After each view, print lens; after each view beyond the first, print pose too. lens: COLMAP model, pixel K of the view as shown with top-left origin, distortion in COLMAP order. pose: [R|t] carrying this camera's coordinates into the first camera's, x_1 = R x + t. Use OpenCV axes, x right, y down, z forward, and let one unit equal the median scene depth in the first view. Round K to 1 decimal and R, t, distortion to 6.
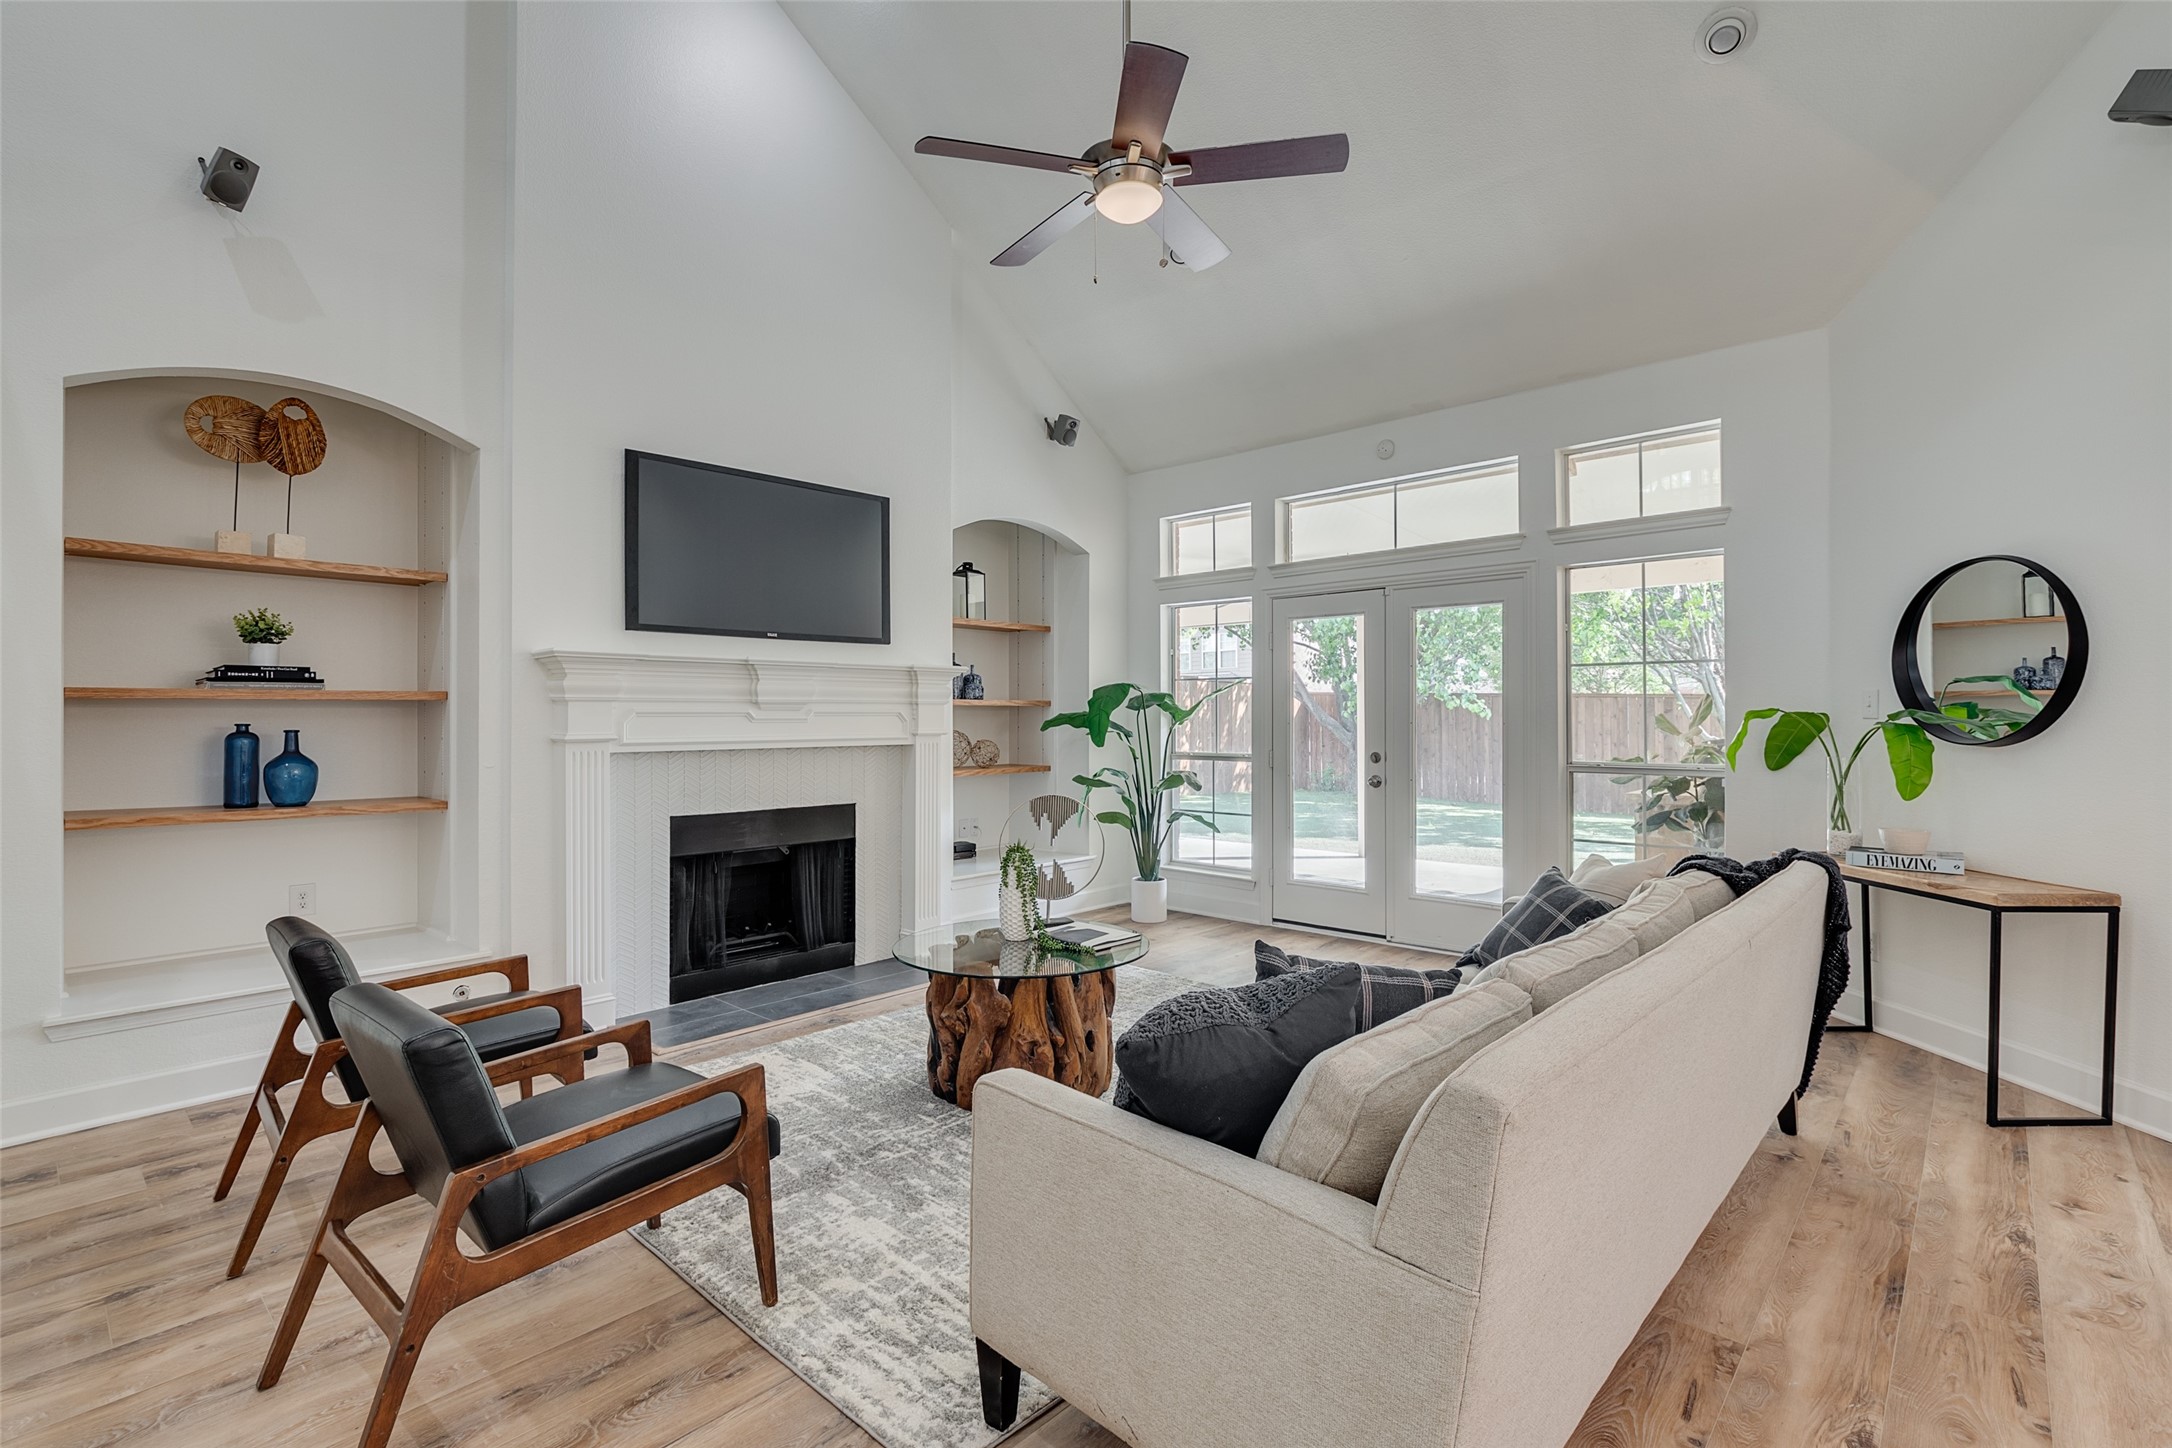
lens RADIAL K [[995.0, 0, 1096.3], [0, 995.0, 712.3], [0, 0, 1]] dist [-0.016225, 0.004947]
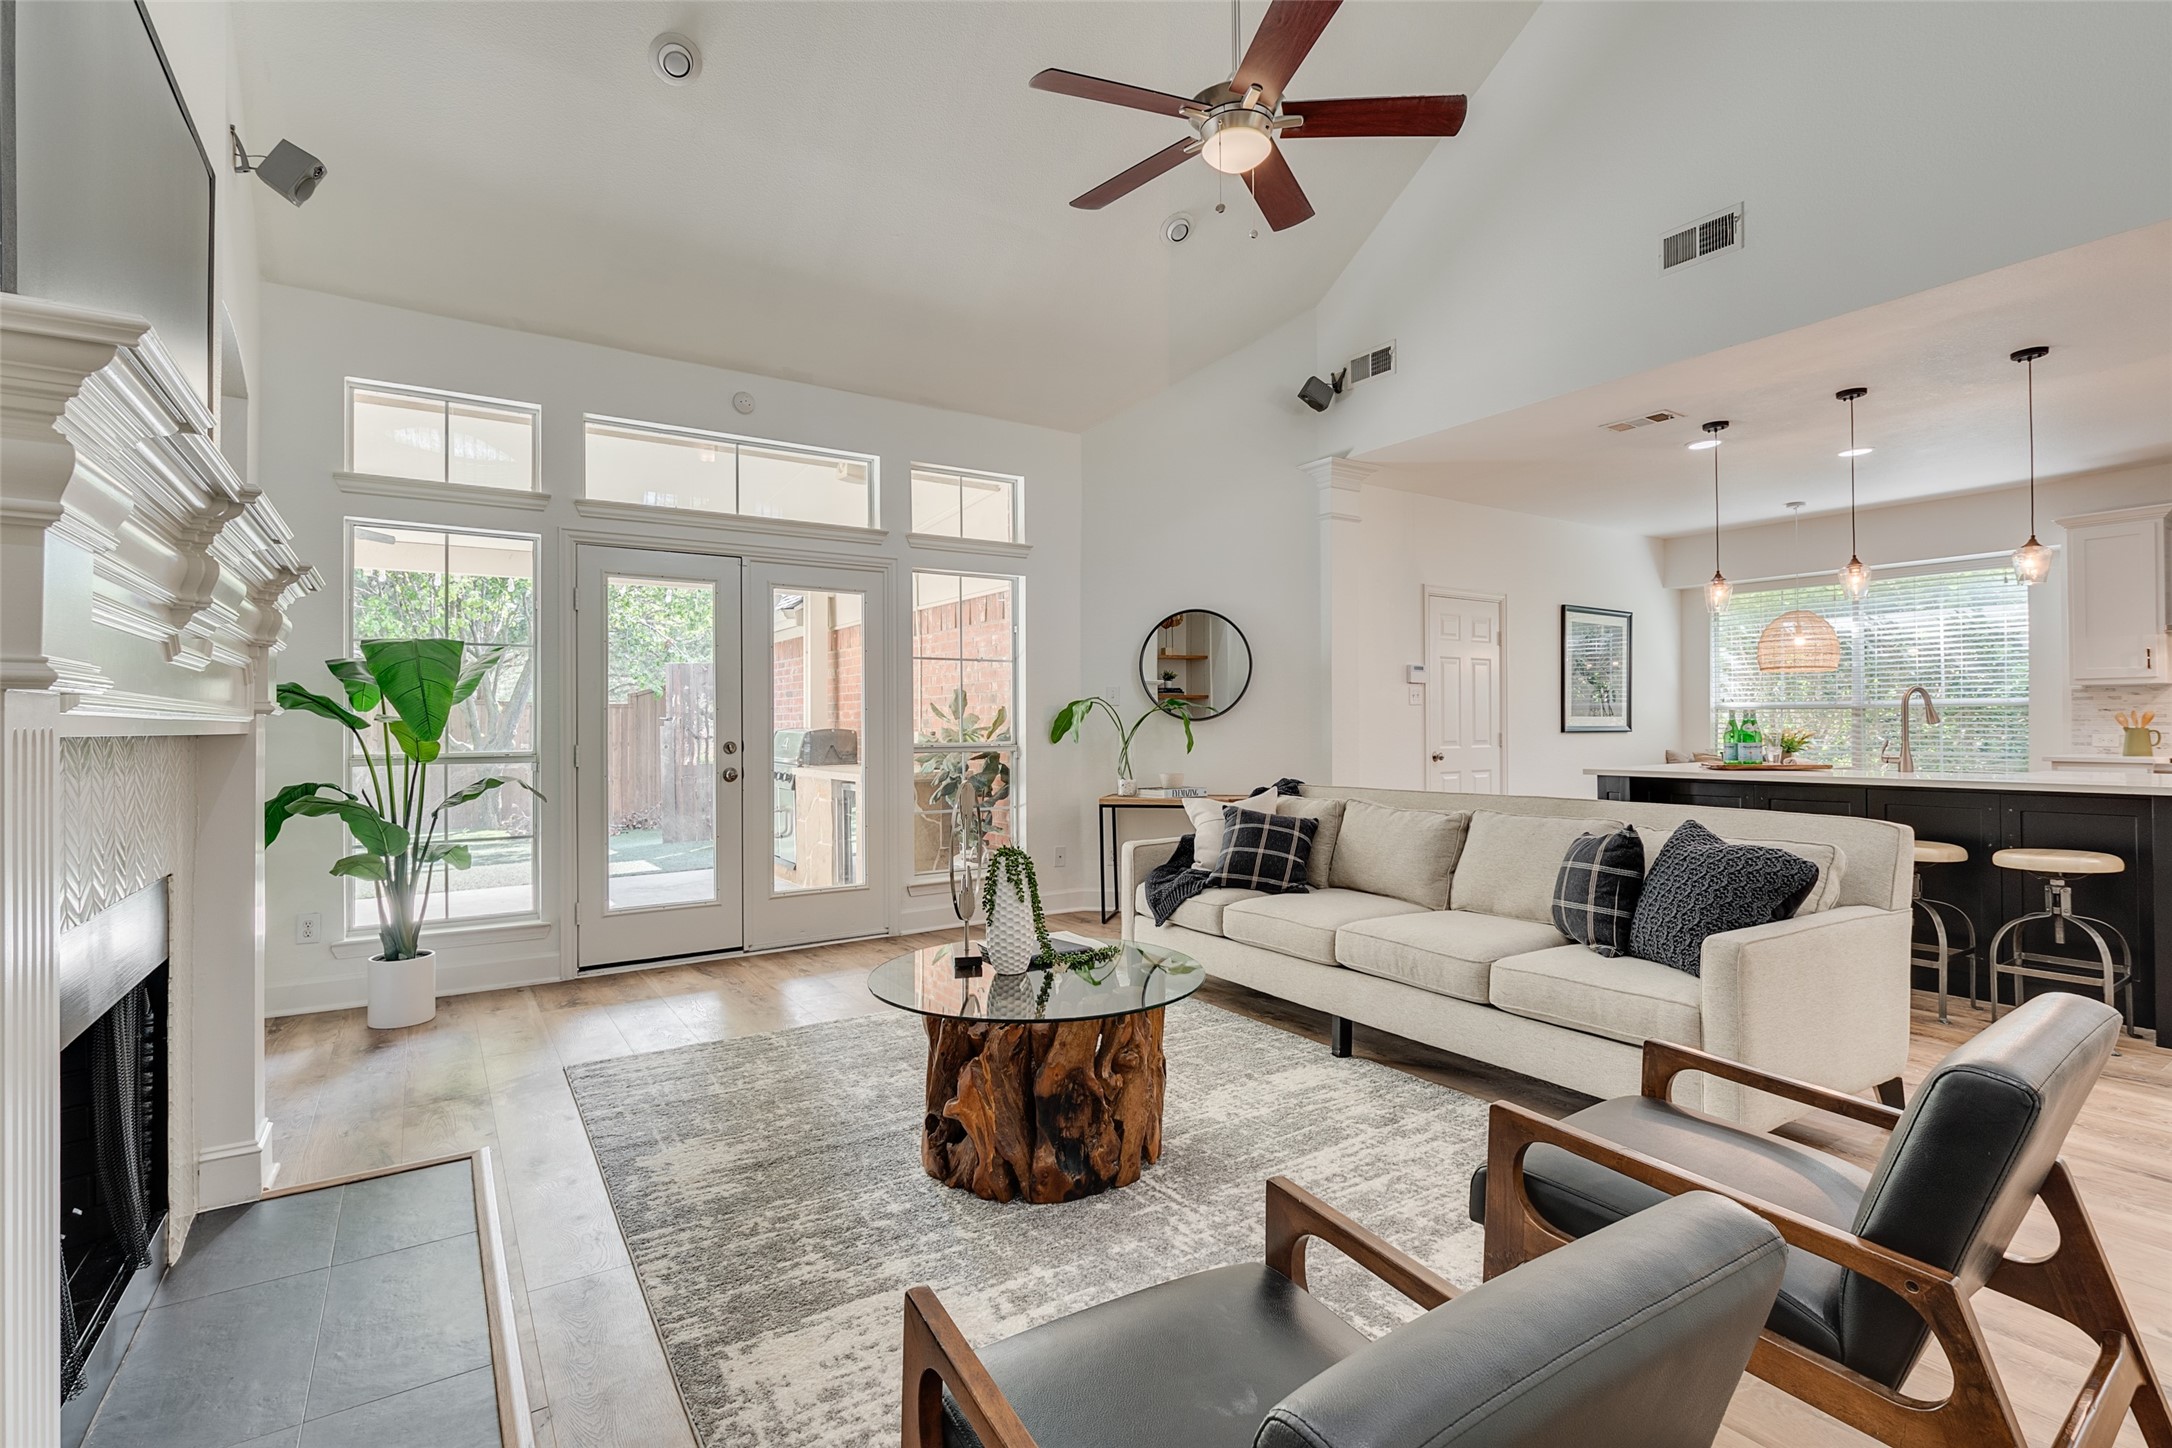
lens RADIAL K [[1009.7, 0, 1097.2], [0, 1009.7, 720.7], [0, 0, 1]] dist [-0.012987, 0.000348]
pose [[0.236925, 0.007517, 0.971499, -0.683521], [0.000543, 0.999969, -0.007870, 0.039183], [-0.971528, 0.002392, 0.236914, 0.639276]]
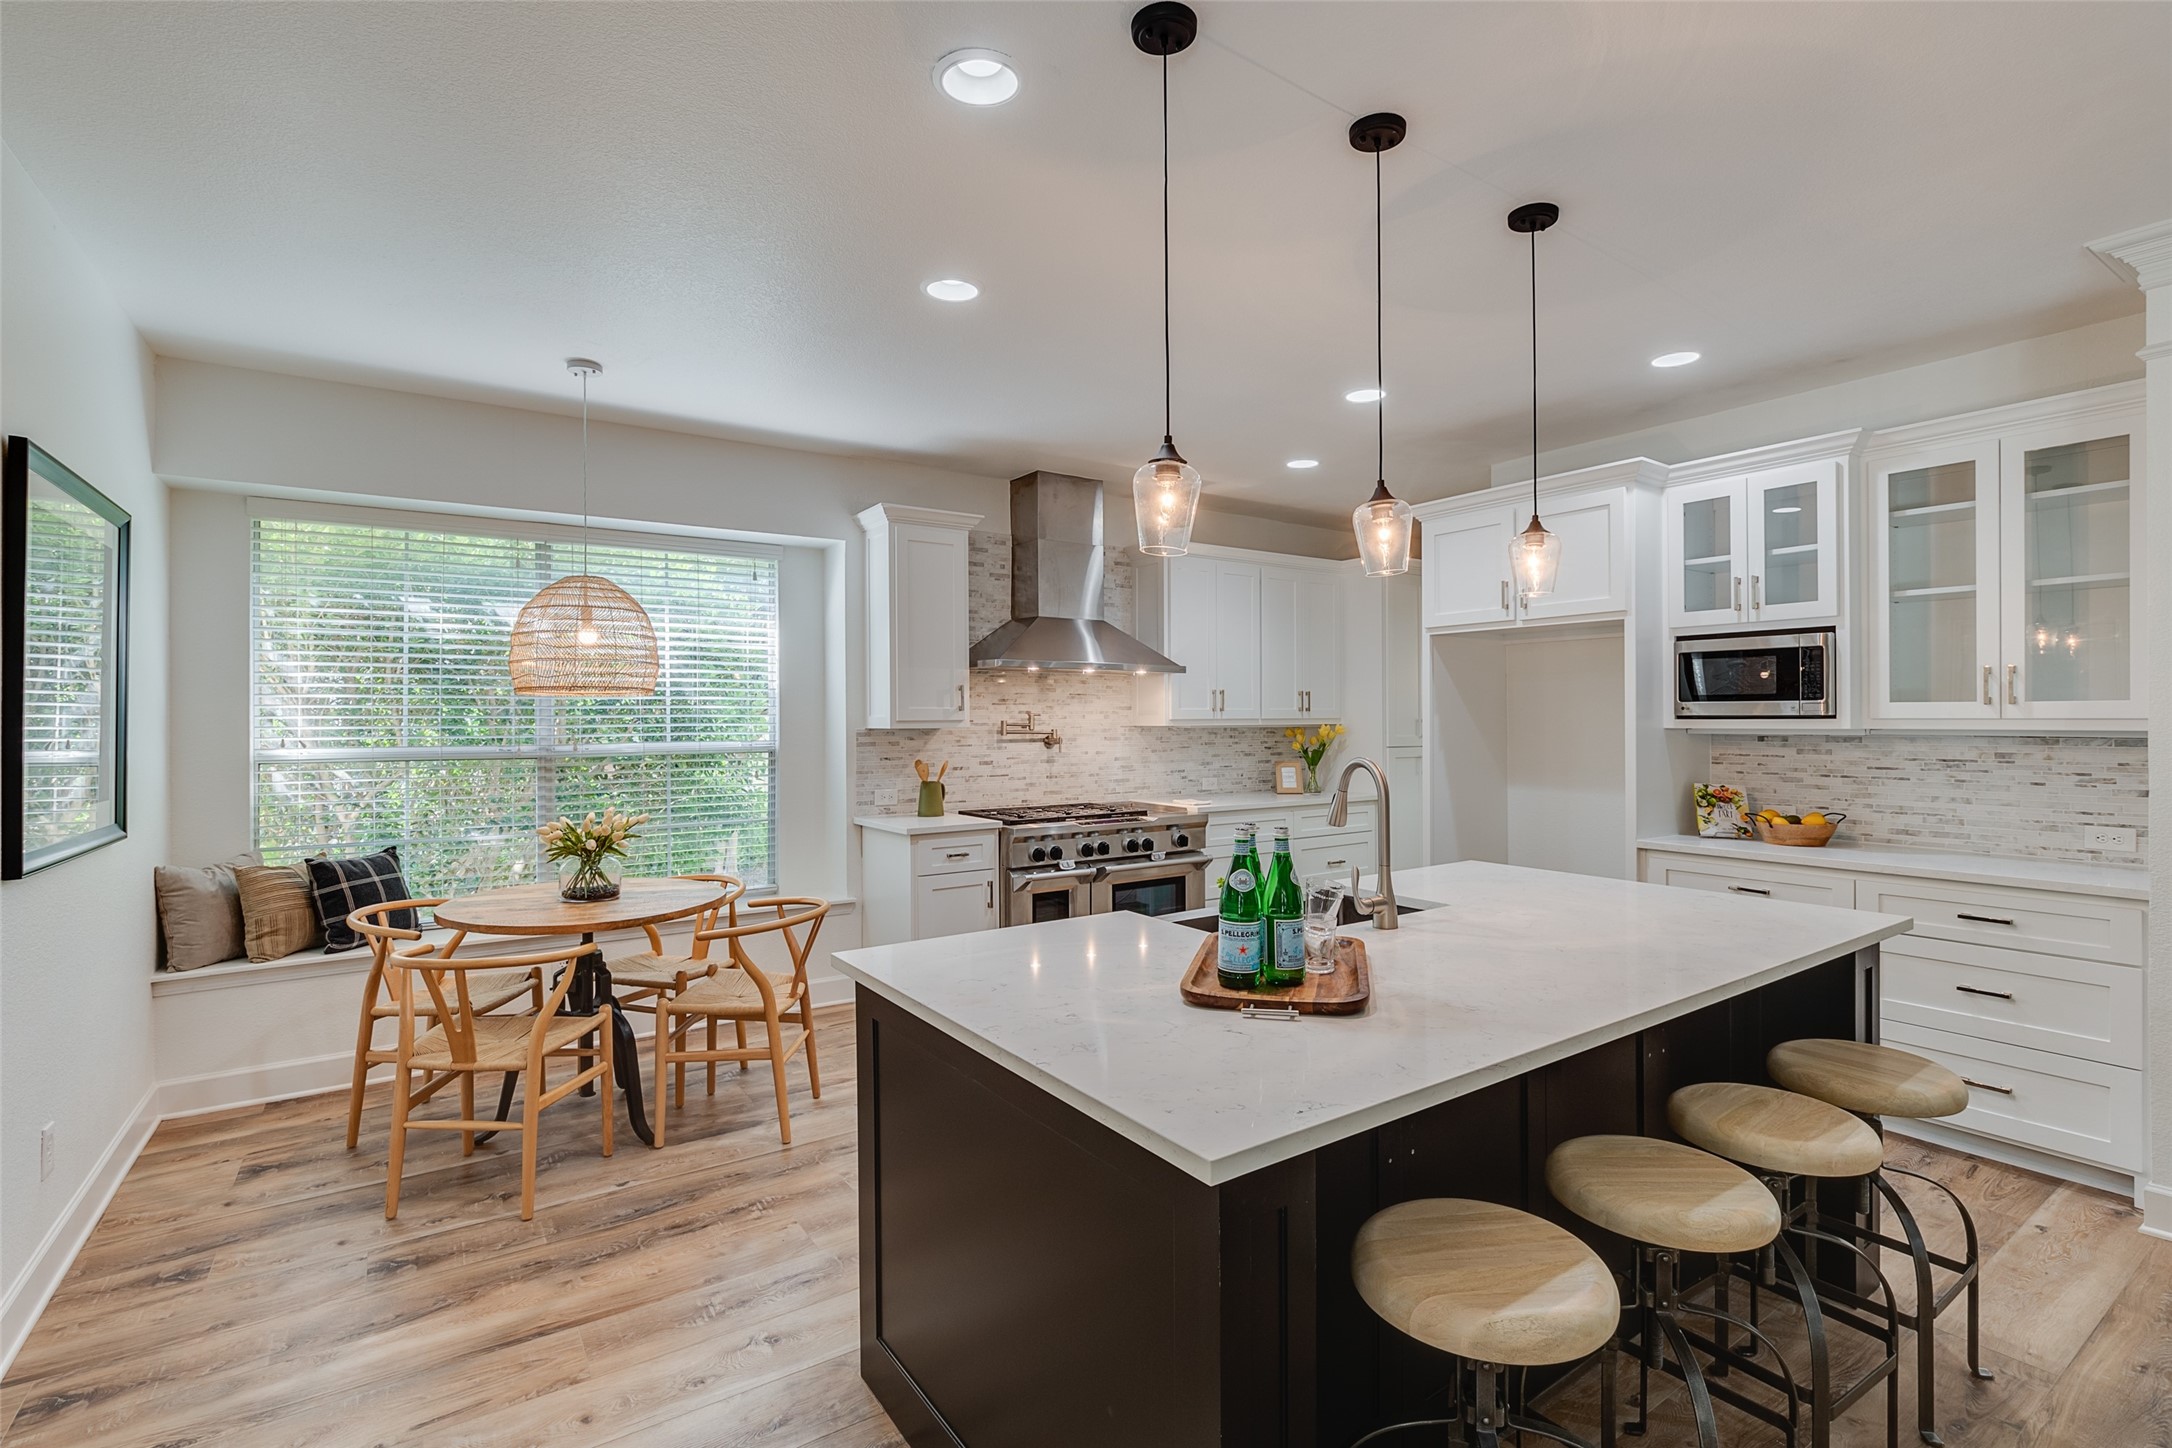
lens RADIAL K [[989.7, 0, 1096.7], [0, 989.7, 723.0], [0, 0, 1]] dist [-0.008562, -0.000438]
pose [[-0.972981, 0.008758, 0.230720, 0.622865], [0.009207, 0.999957, 0.000870, -0.029579], [-0.230703, 0.002971, -0.973020, 0.614995]]
